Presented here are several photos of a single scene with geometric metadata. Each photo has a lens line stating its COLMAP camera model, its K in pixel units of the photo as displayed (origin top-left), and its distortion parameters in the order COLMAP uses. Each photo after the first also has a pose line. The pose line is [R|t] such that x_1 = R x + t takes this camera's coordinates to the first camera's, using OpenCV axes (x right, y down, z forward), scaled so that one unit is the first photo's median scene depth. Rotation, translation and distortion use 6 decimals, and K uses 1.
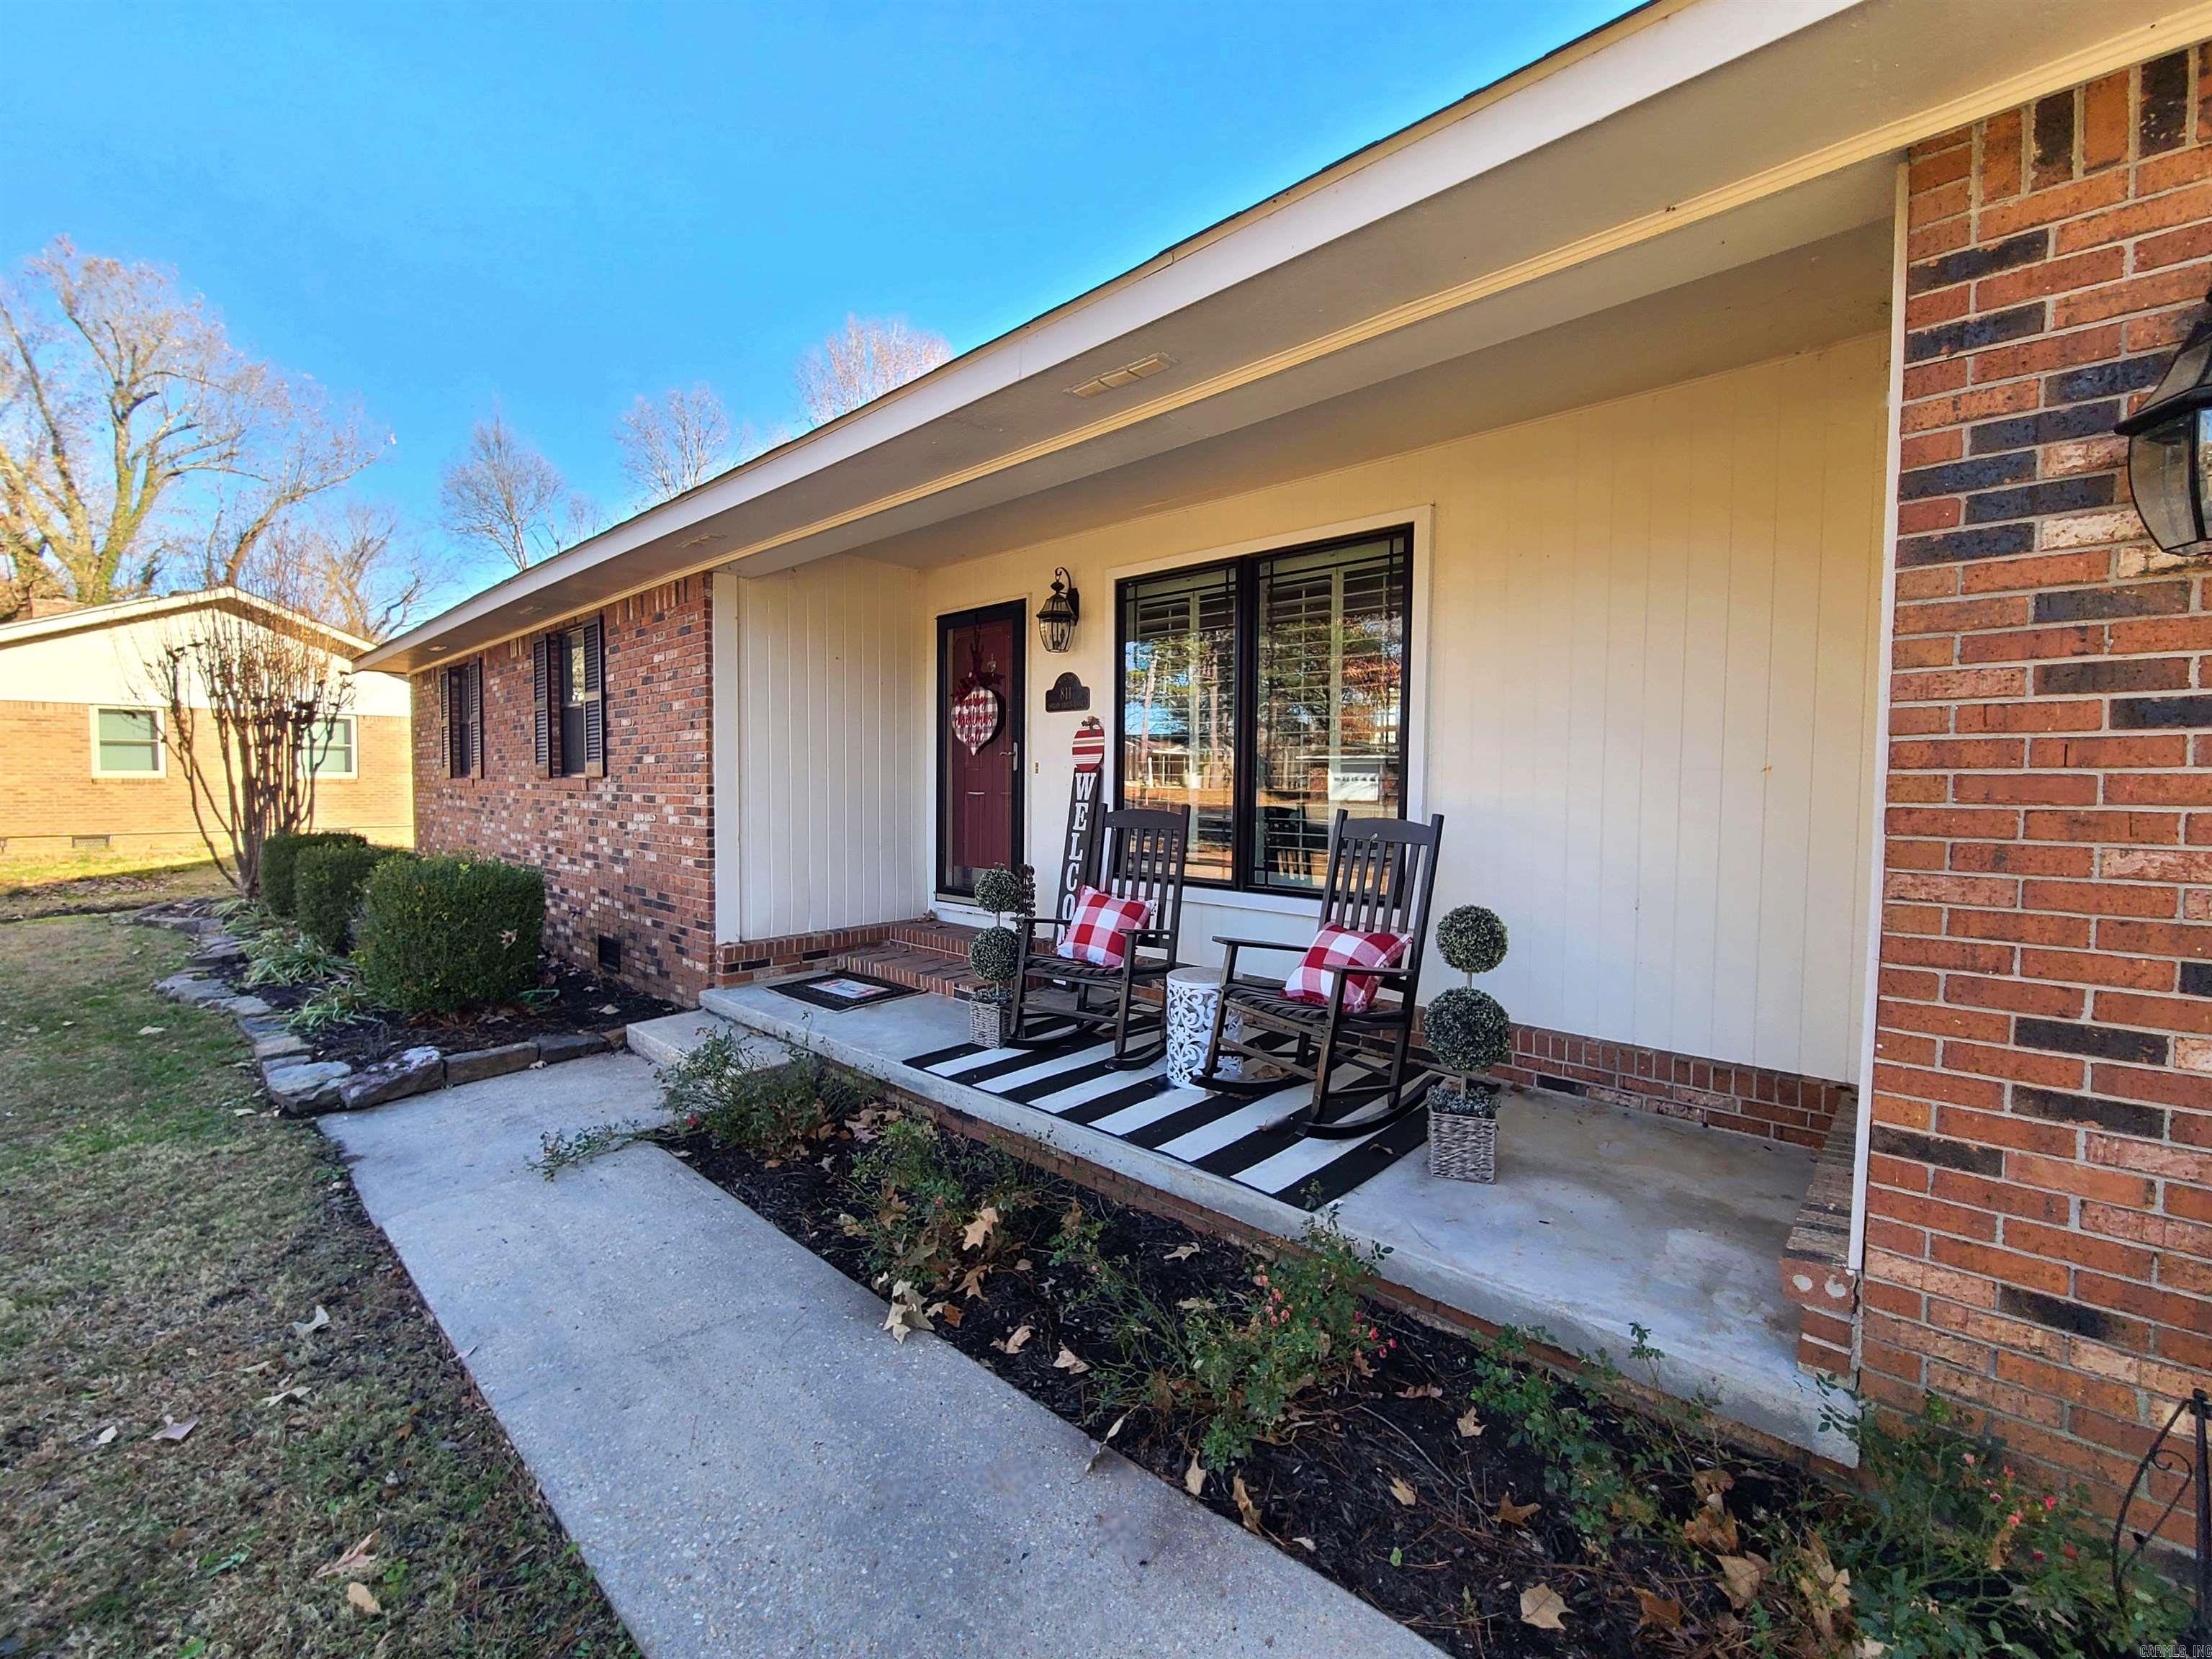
lens RADIAL K [[902.9, 0, 1127.4], [0, 902.9, 825.8], [0, 0, 1]] dist [-0.000217, -0.002046]
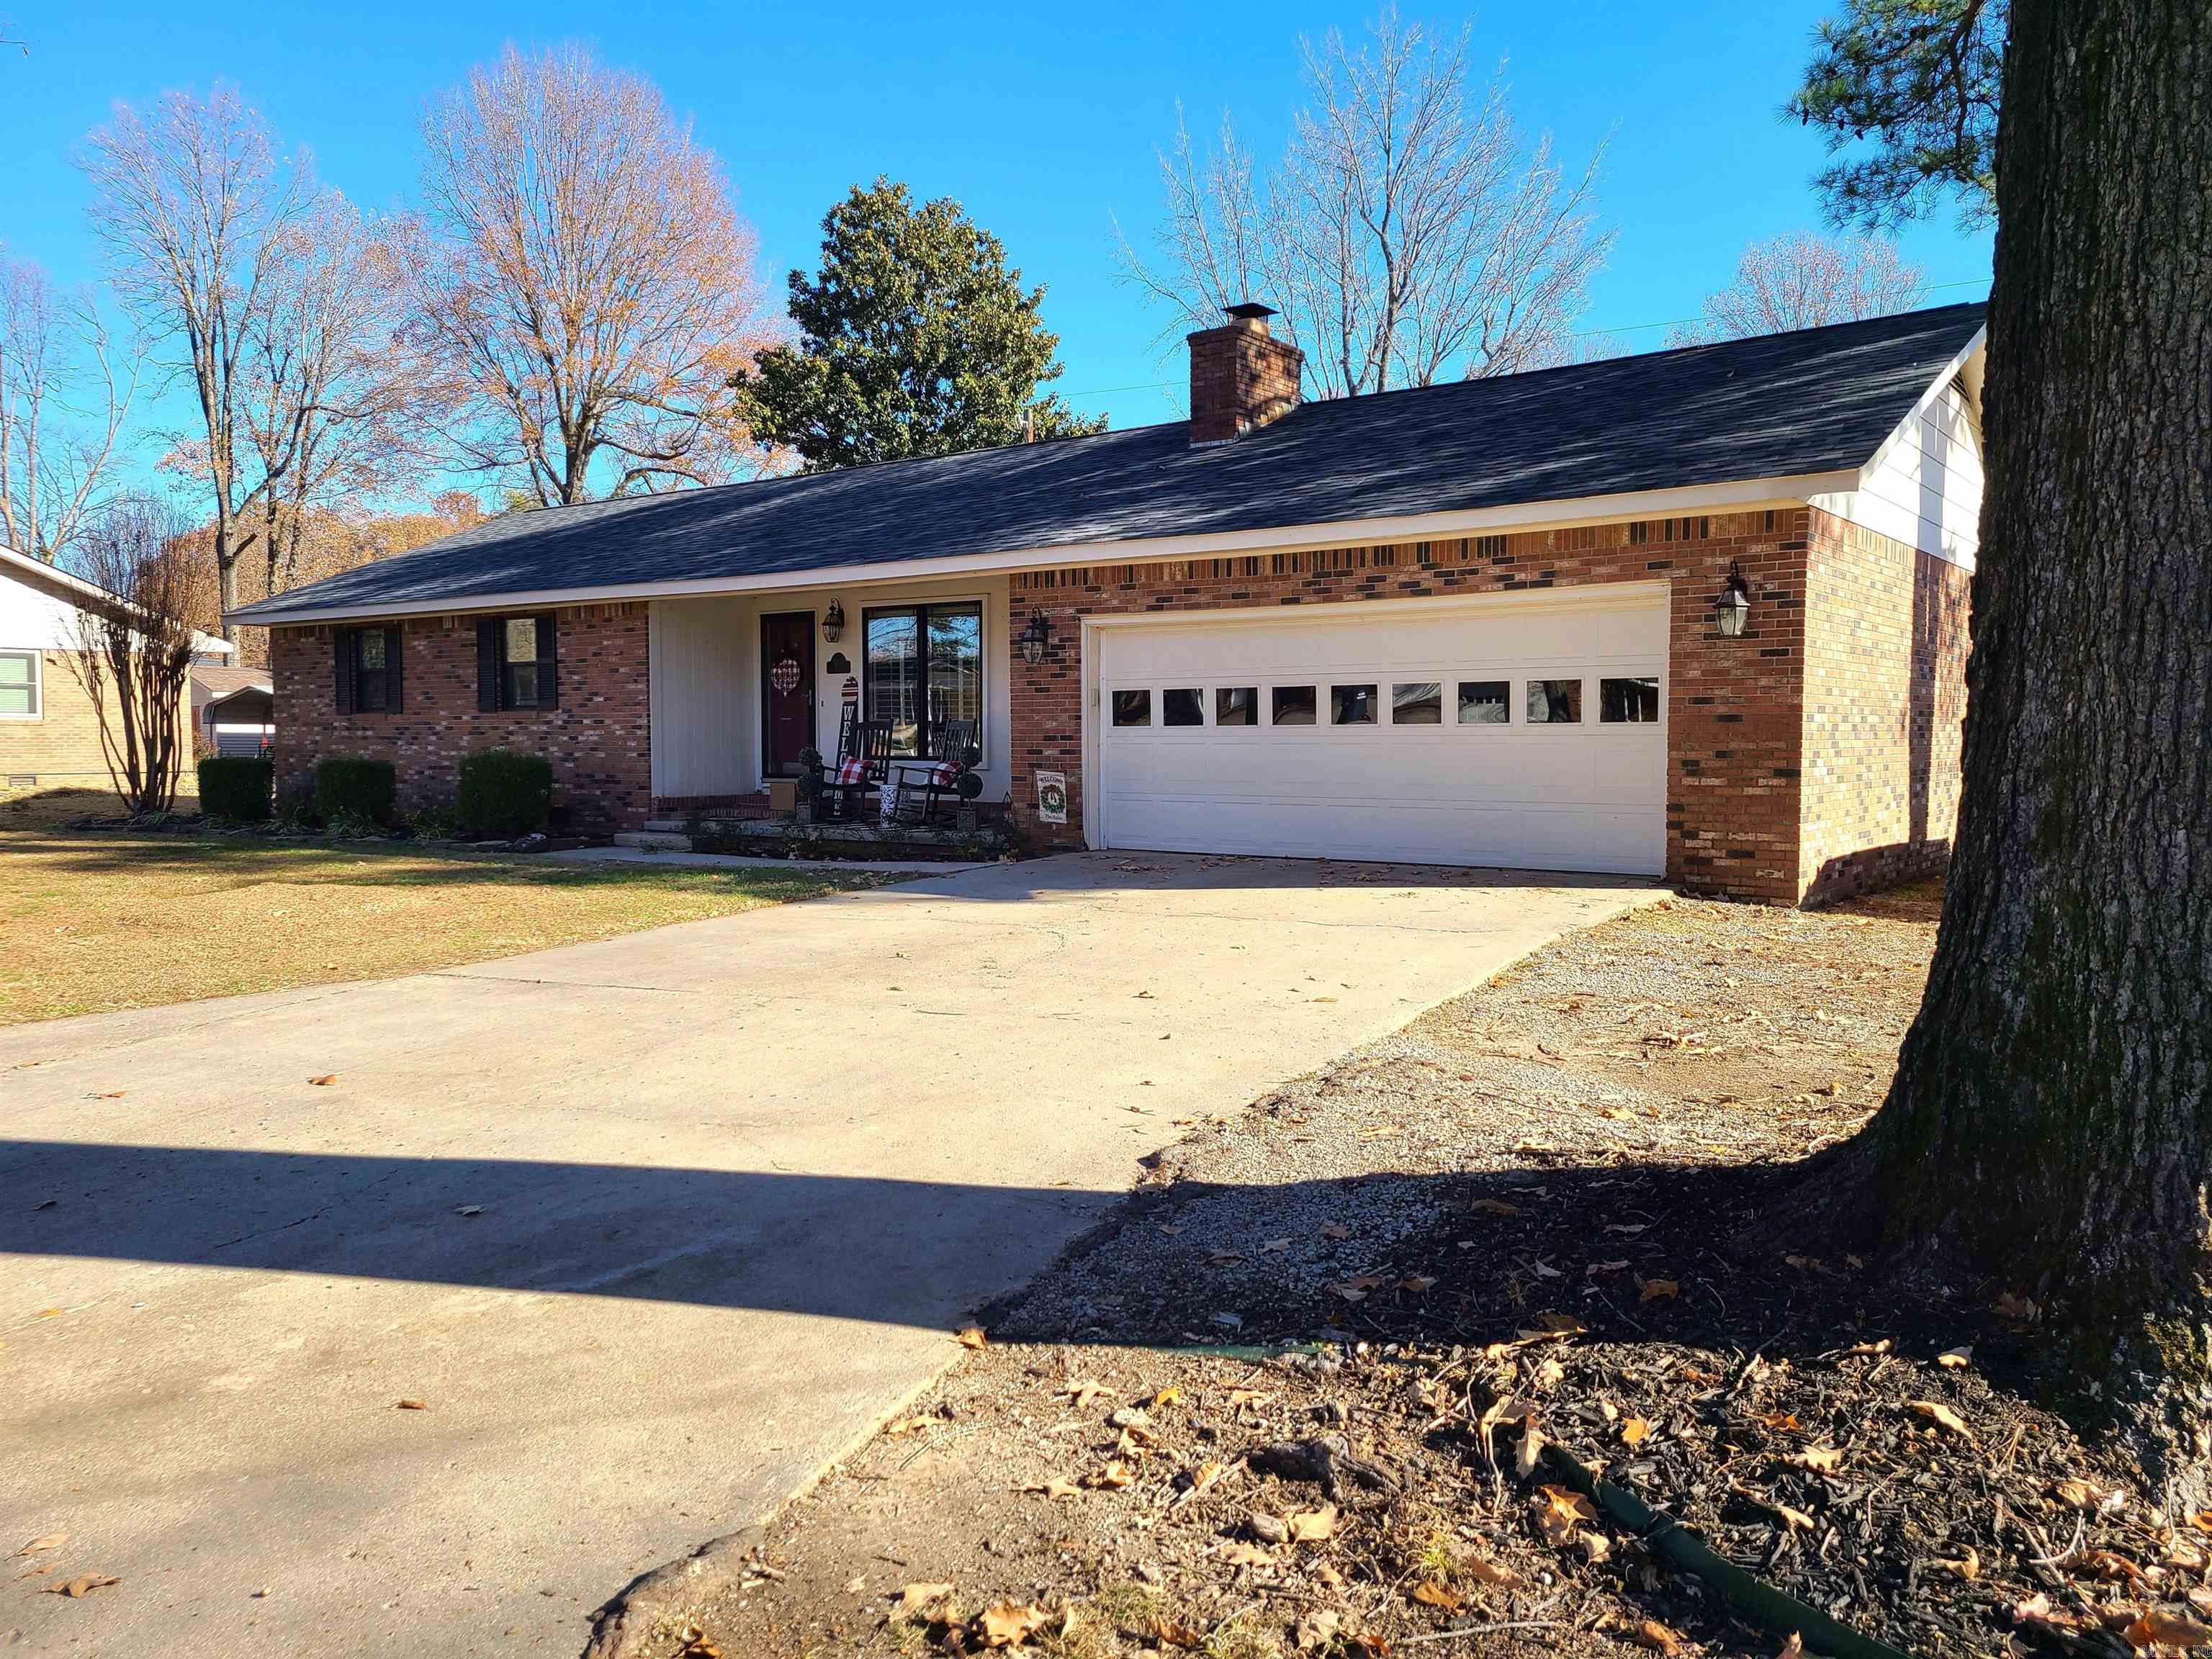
lens RADIAL K [[1646.9, 0, 1110.1], [0, 1646.9, 834.0], [0, 0, 1]] dist [0.051318, -0.004632]
pose [[0.995656, -0.011474, 0.092394, 0.178349], [0.010614, 0.999896, 0.009794, 0.183840], [-0.092496, -0.008771, 0.995674, -2.525846]]
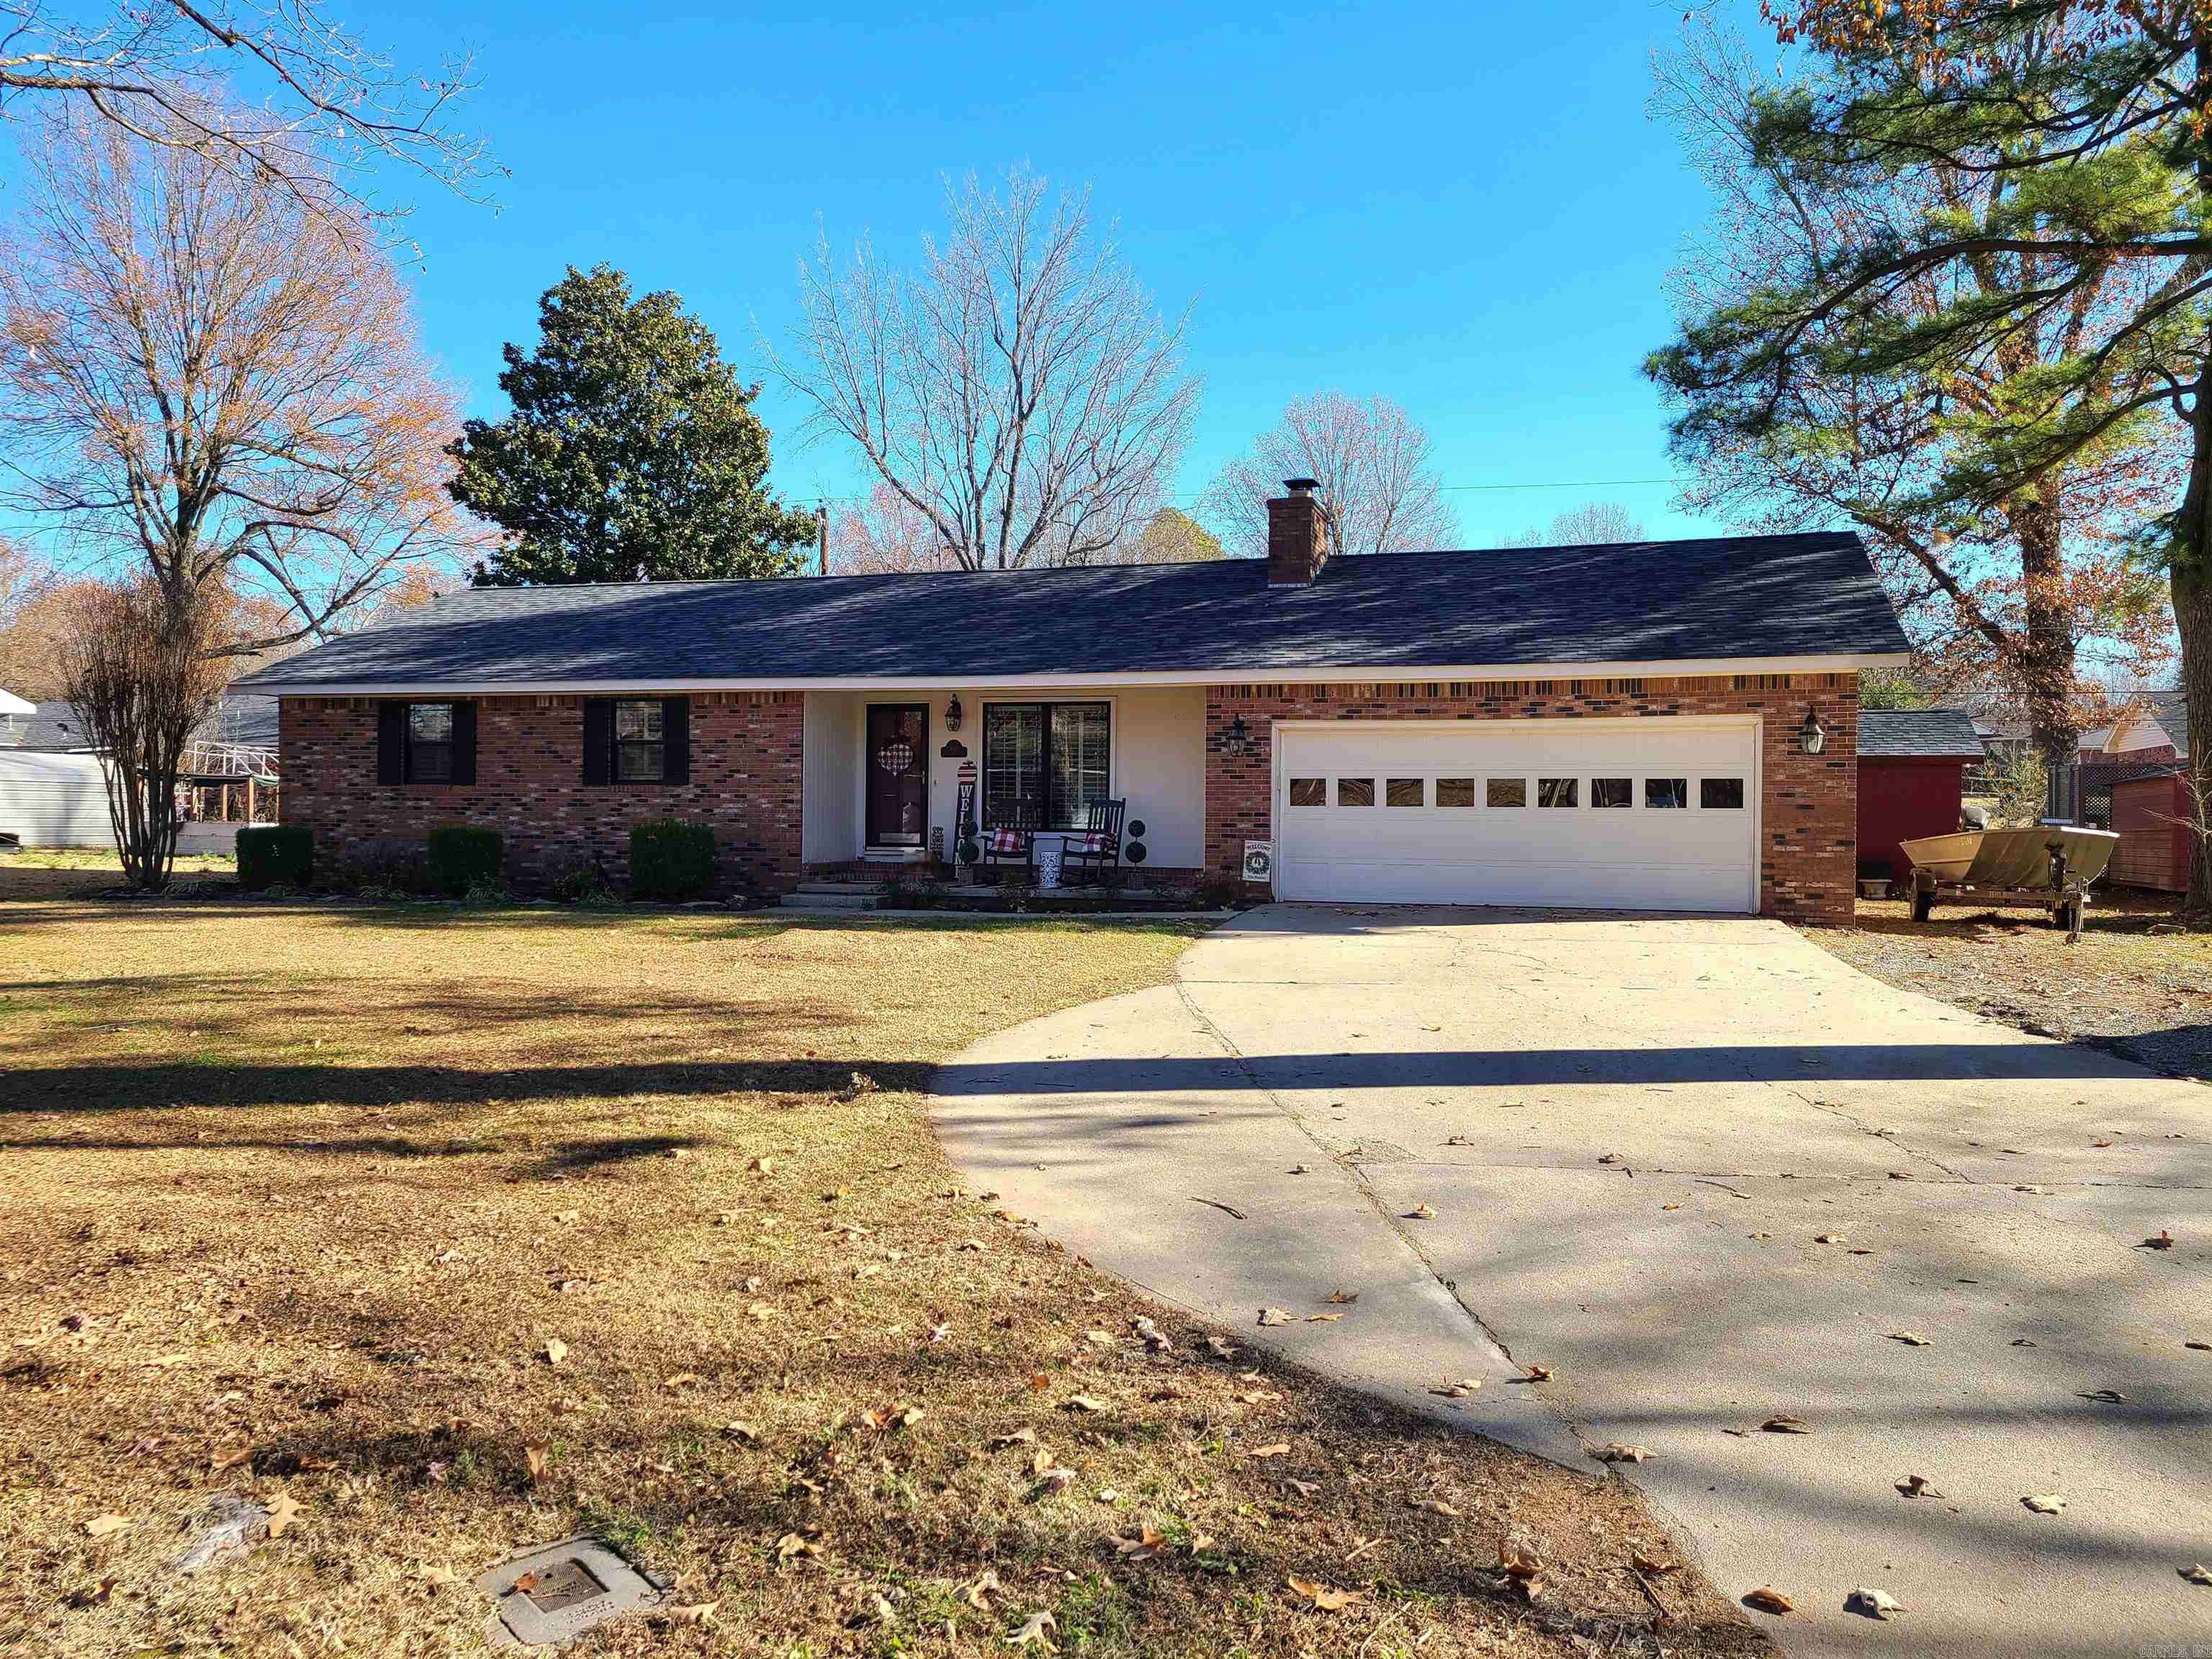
lens RADIAL K [[1640.5, 0, 1120.3], [0, 1640.5, 836.1], [0, 0, 1]] dist [0.048570, 0.001994]
pose [[0.909704, -0.002679, 0.415249, -1.386188], [0.016600, 0.999414, -0.029920, 0.195996], [-0.414925, 0.034111, 0.909216, -2.855933]]
